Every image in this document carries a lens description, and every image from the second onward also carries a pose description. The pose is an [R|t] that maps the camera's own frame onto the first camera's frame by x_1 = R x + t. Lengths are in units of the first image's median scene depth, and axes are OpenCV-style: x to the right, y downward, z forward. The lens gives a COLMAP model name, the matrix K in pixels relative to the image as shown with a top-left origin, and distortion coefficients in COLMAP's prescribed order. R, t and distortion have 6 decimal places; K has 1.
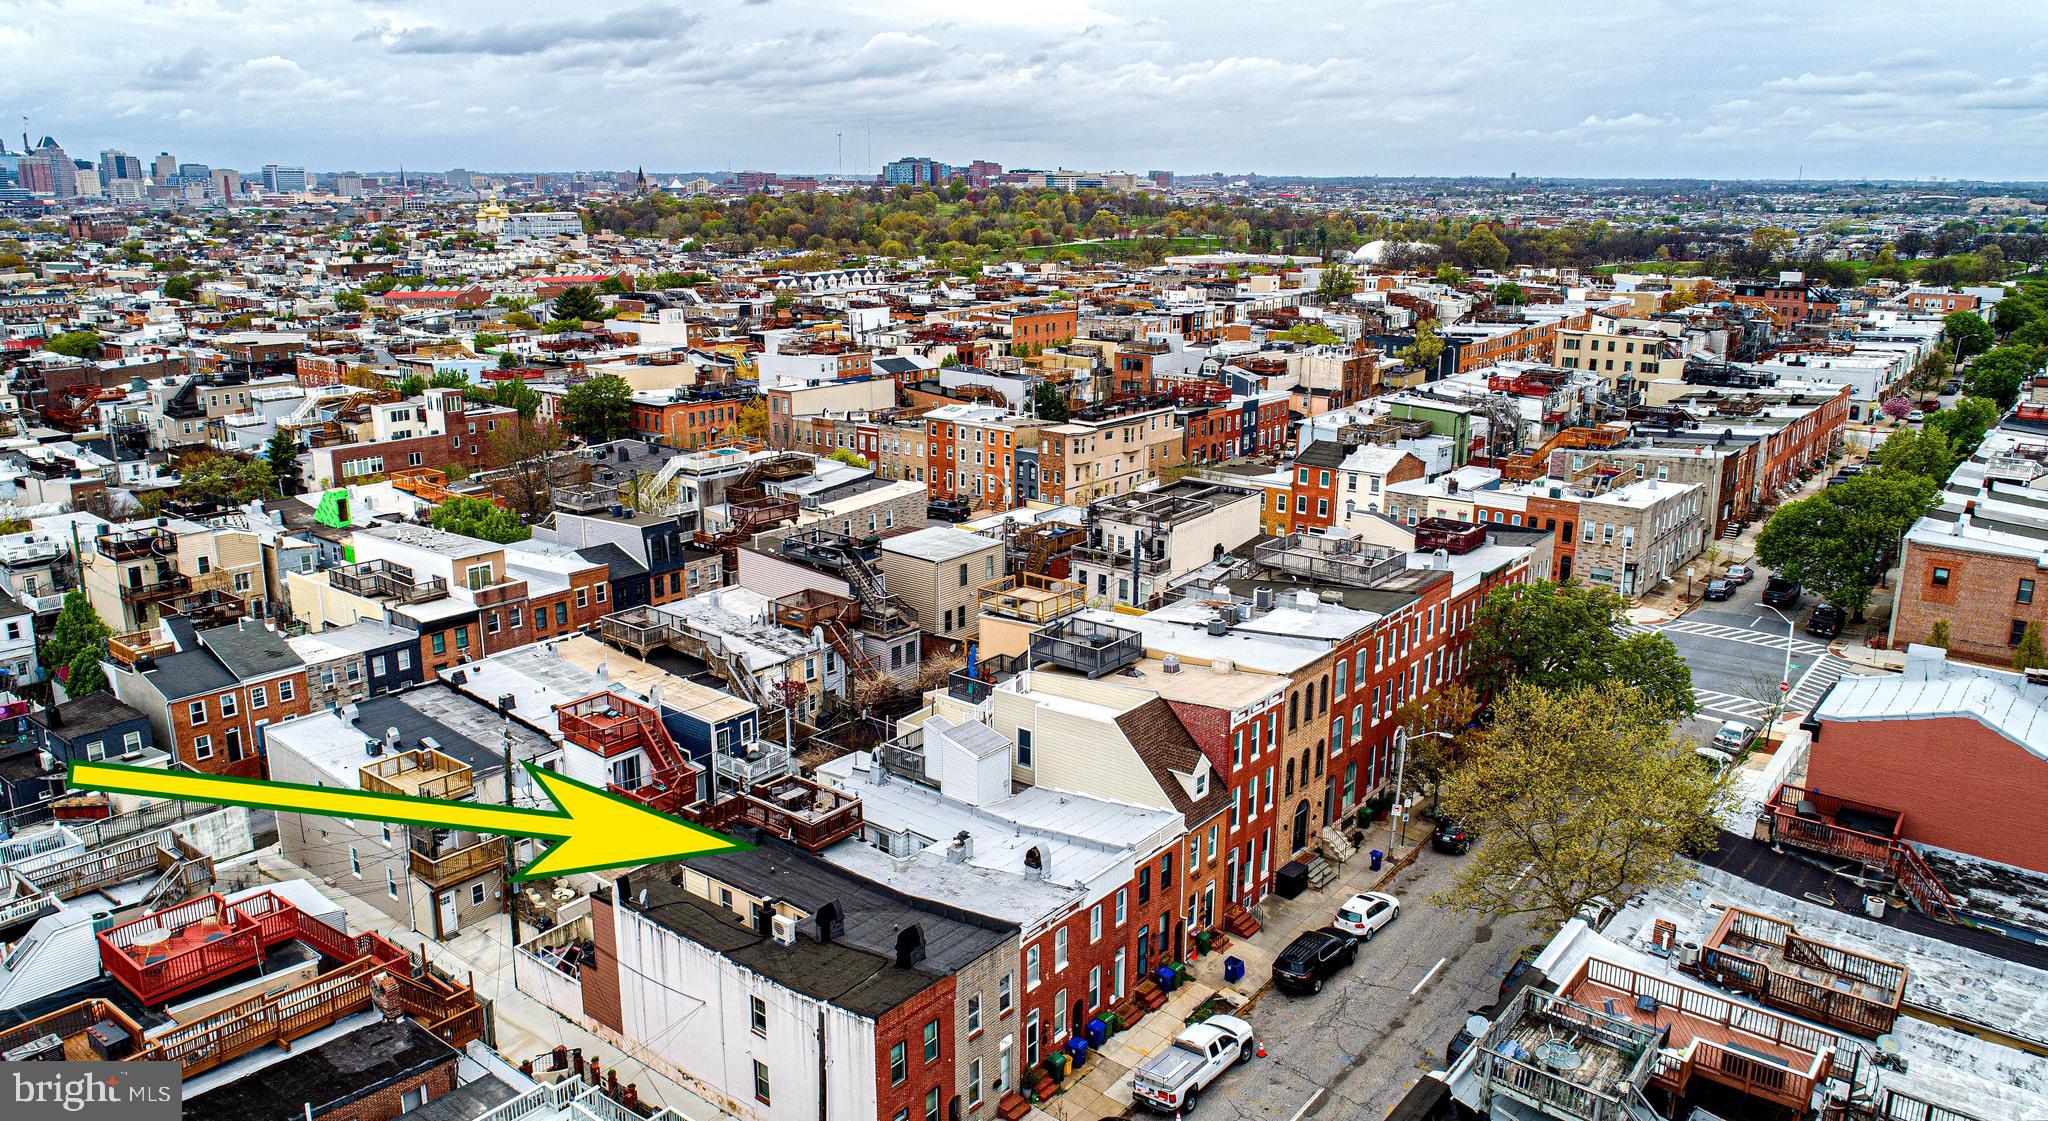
lens RADIAL K [[1427.7, 0, 1024.0], [0, 1427.7, 560.5], [0, 0, 1]] dist [-0.017010, 0.007462]
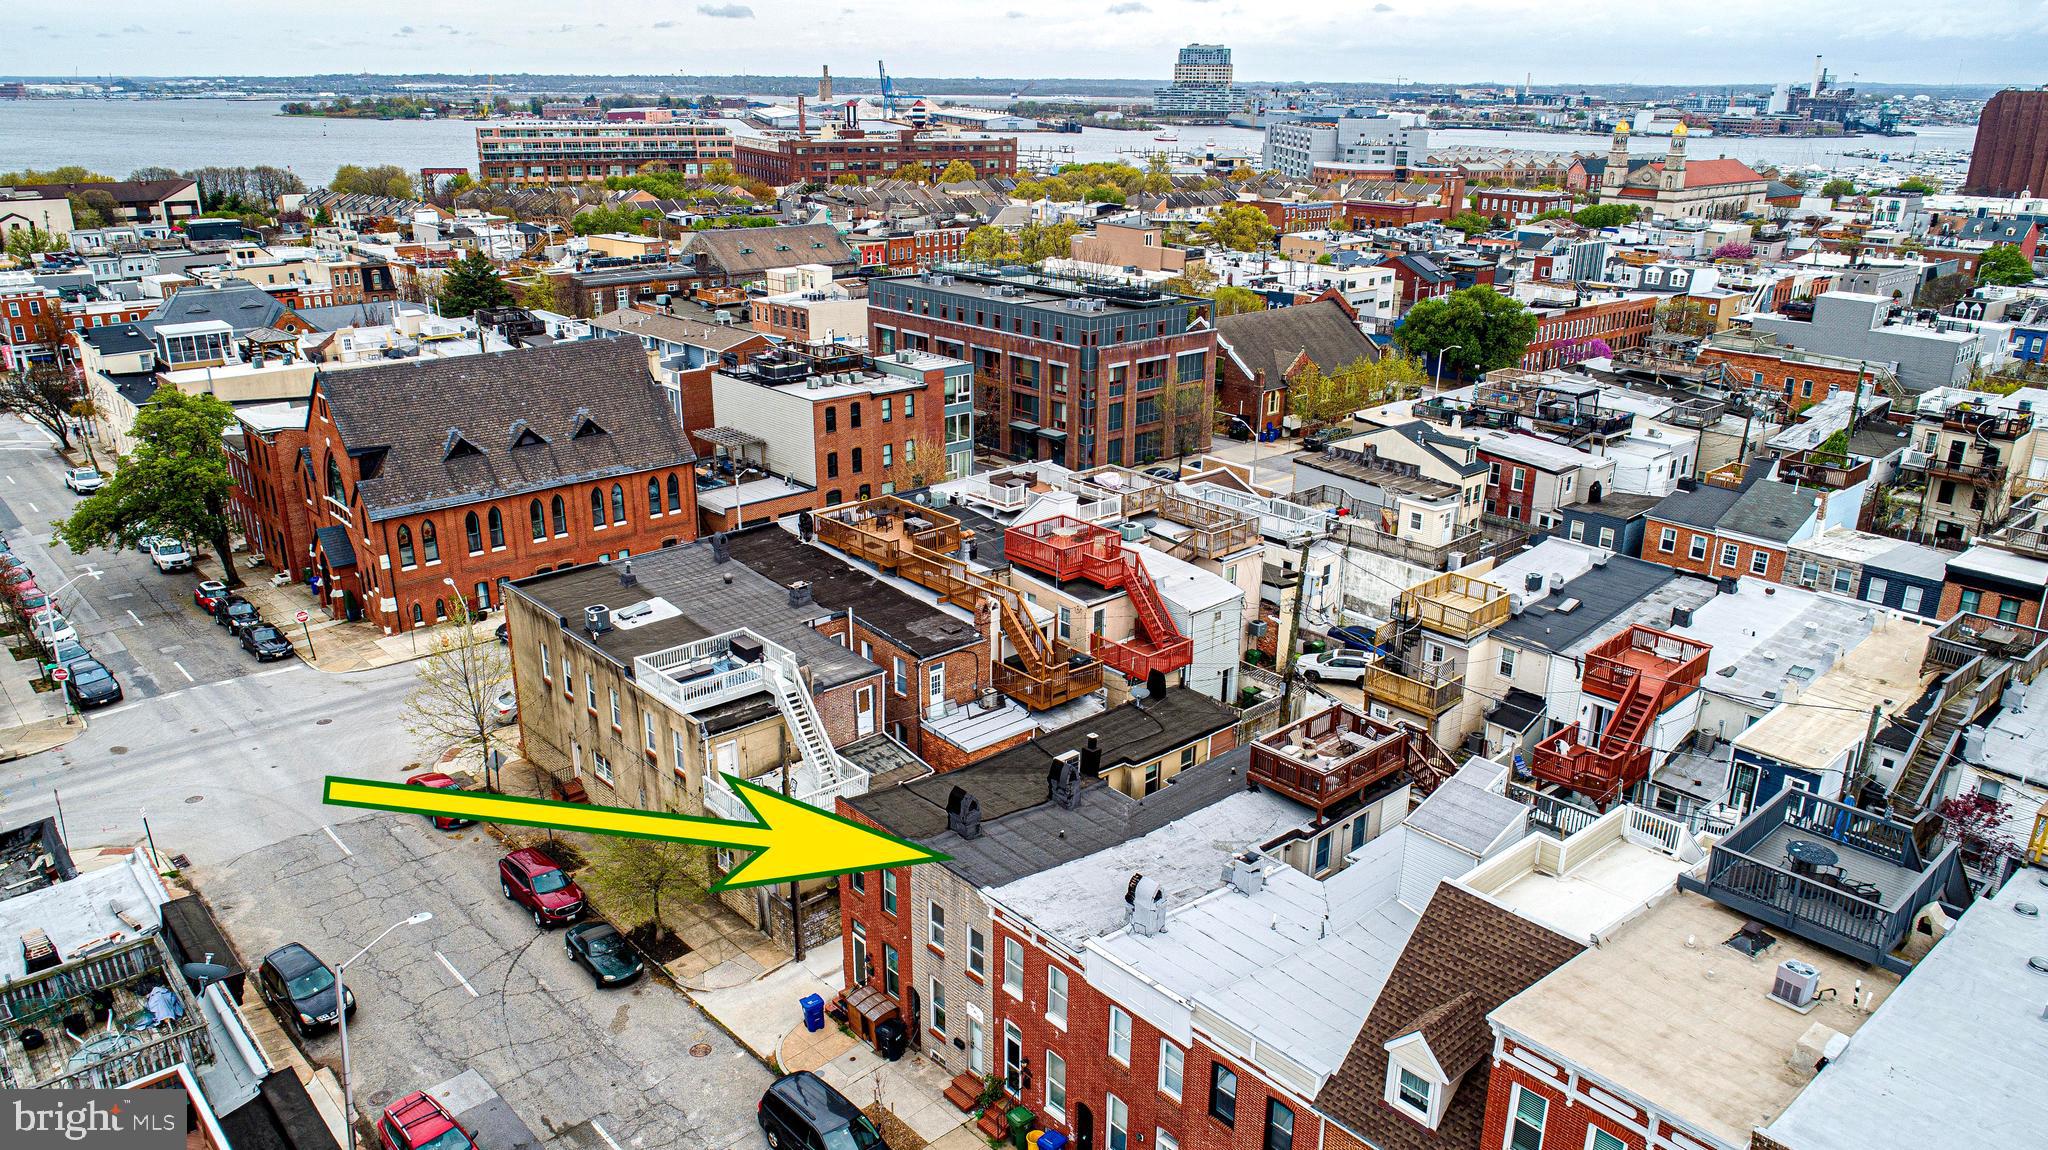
lens RADIAL K [[1400.4, 0, 1024.0], [0, 1400.4, 575.0], [0, 0, 1]] dist [-0.012716, 0.003478]
pose [[-0.154565, 0.323942, -0.933366, 0.278264], [-0.261570, 0.897590, 0.354842, -0.068340], [0.952728, 0.298987, -0.054002, 0.451051]]
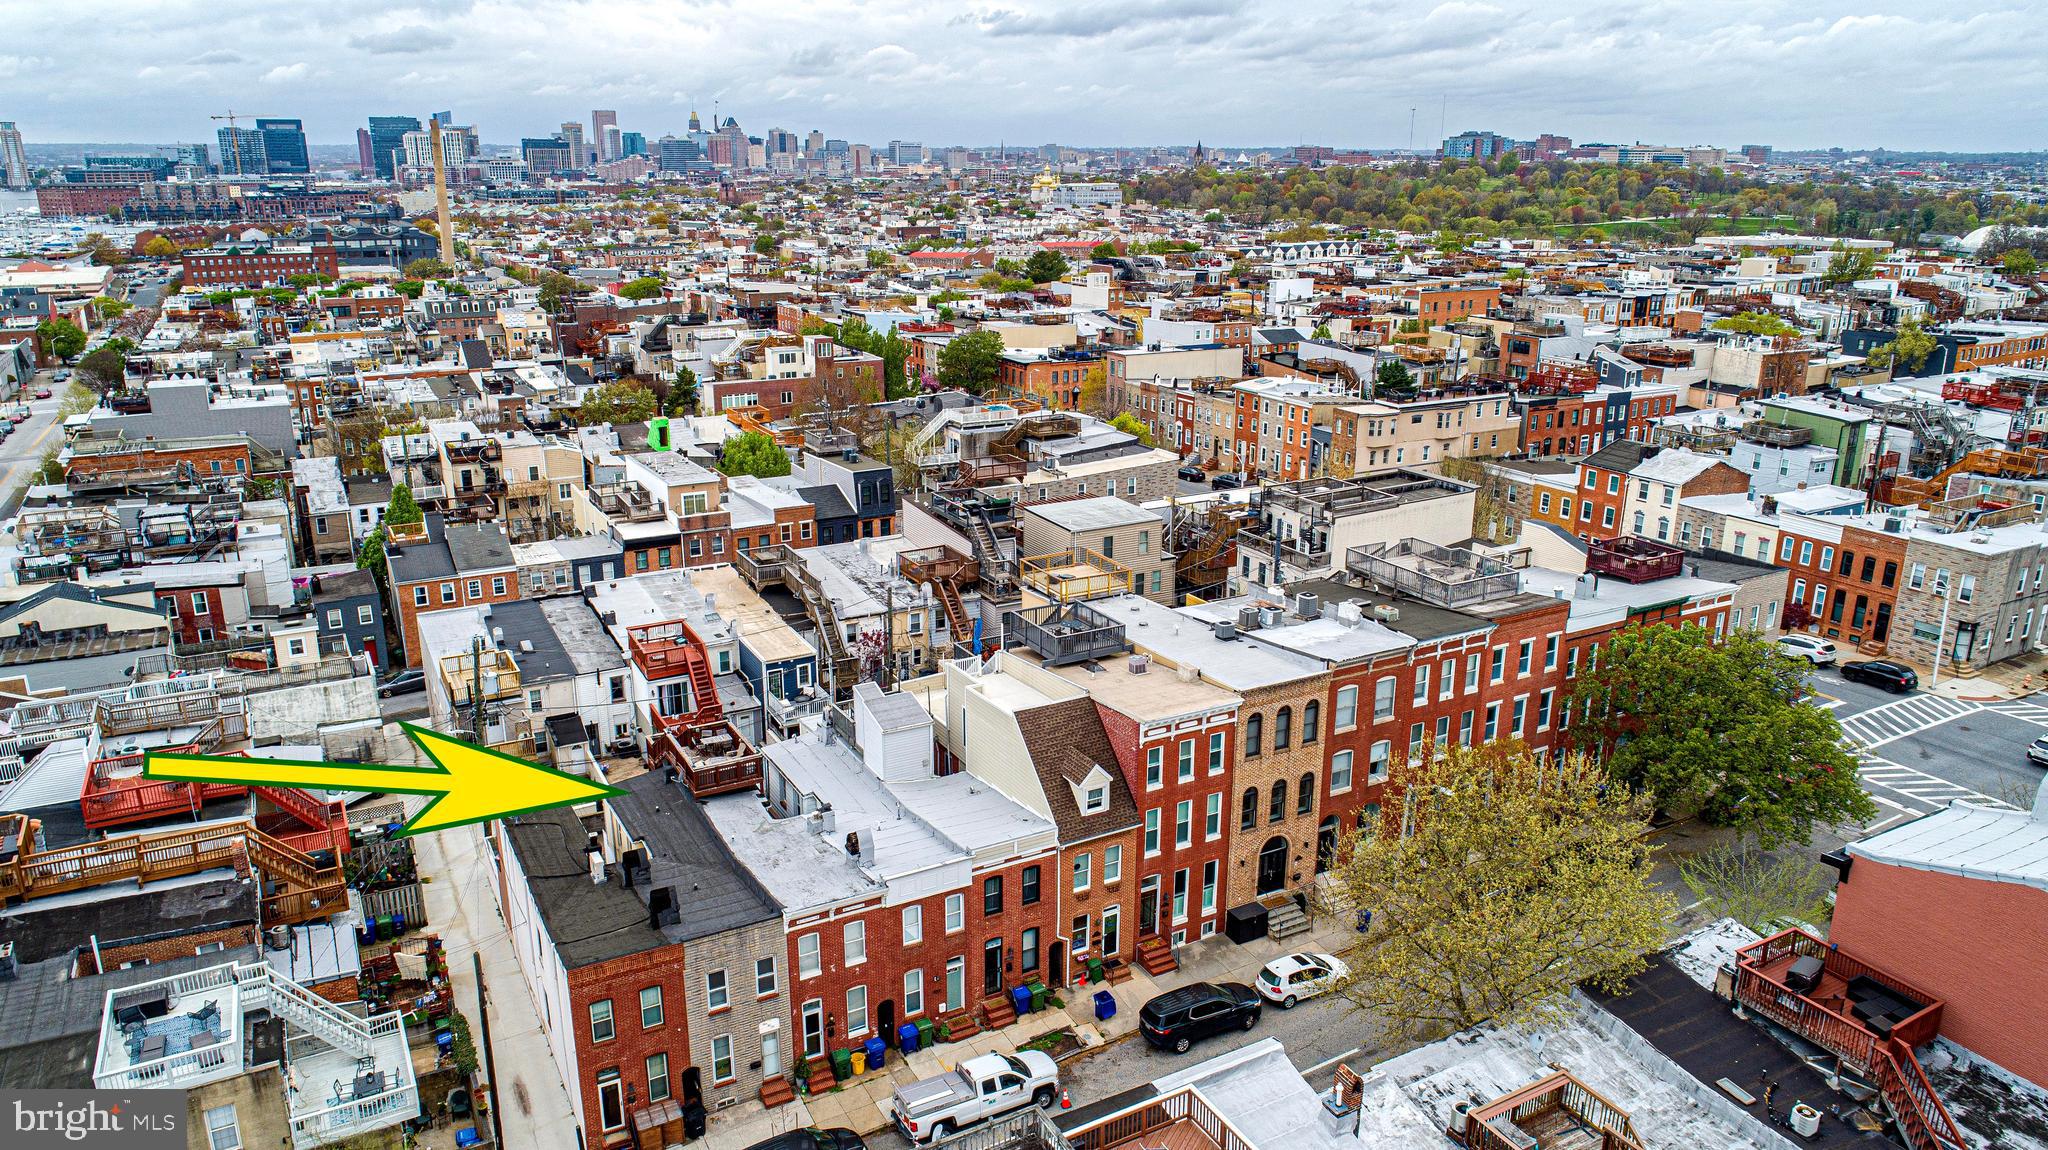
lens RADIAL K [[1371.1, 0, 1024.0], [0, 1371.1, 575.0], [0, 0, 1]] dist [-0.013605, 0.005630]
pose [[0.924953, 0.110184, -0.363760, 0.203227], [-0.096731, 0.993787, 0.055057, -0.014237], [0.367566, -0.015738, 0.929864, 0.095039]]
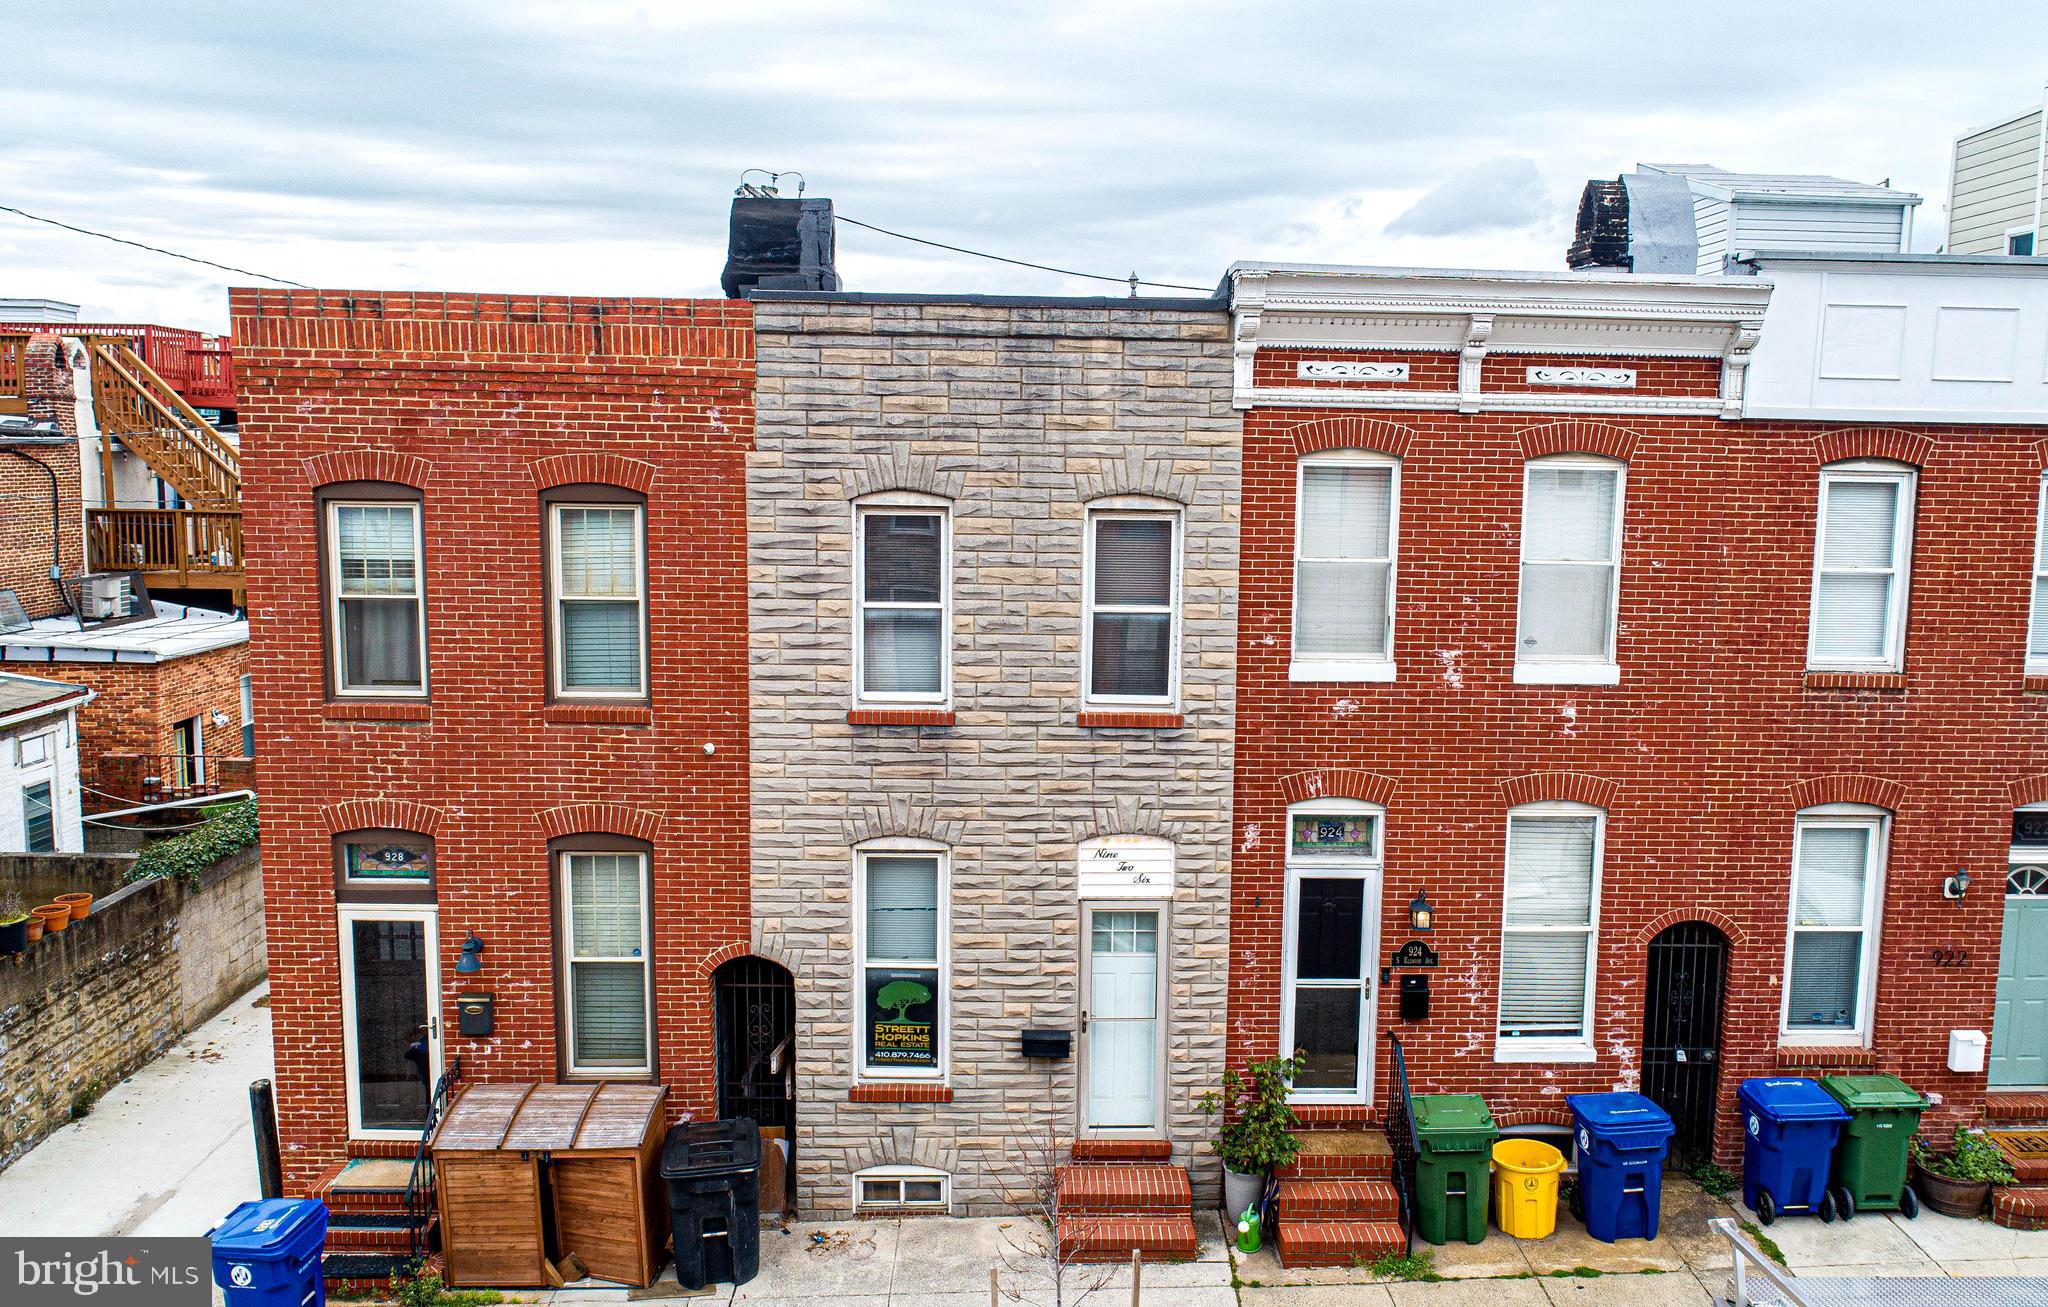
lens RADIAL K [[1613.0, 0, 1069.3], [0, 1613.0, 653.1], [0, 0, 1]] dist [-0.004886, -0.002801]
pose [[0.657172, 0.102893, -0.746685, 0.070264], [-0.206372, 0.977347, -0.046953, 0.145028], [0.724939, 0.184951, 0.663519, 0.376732]]
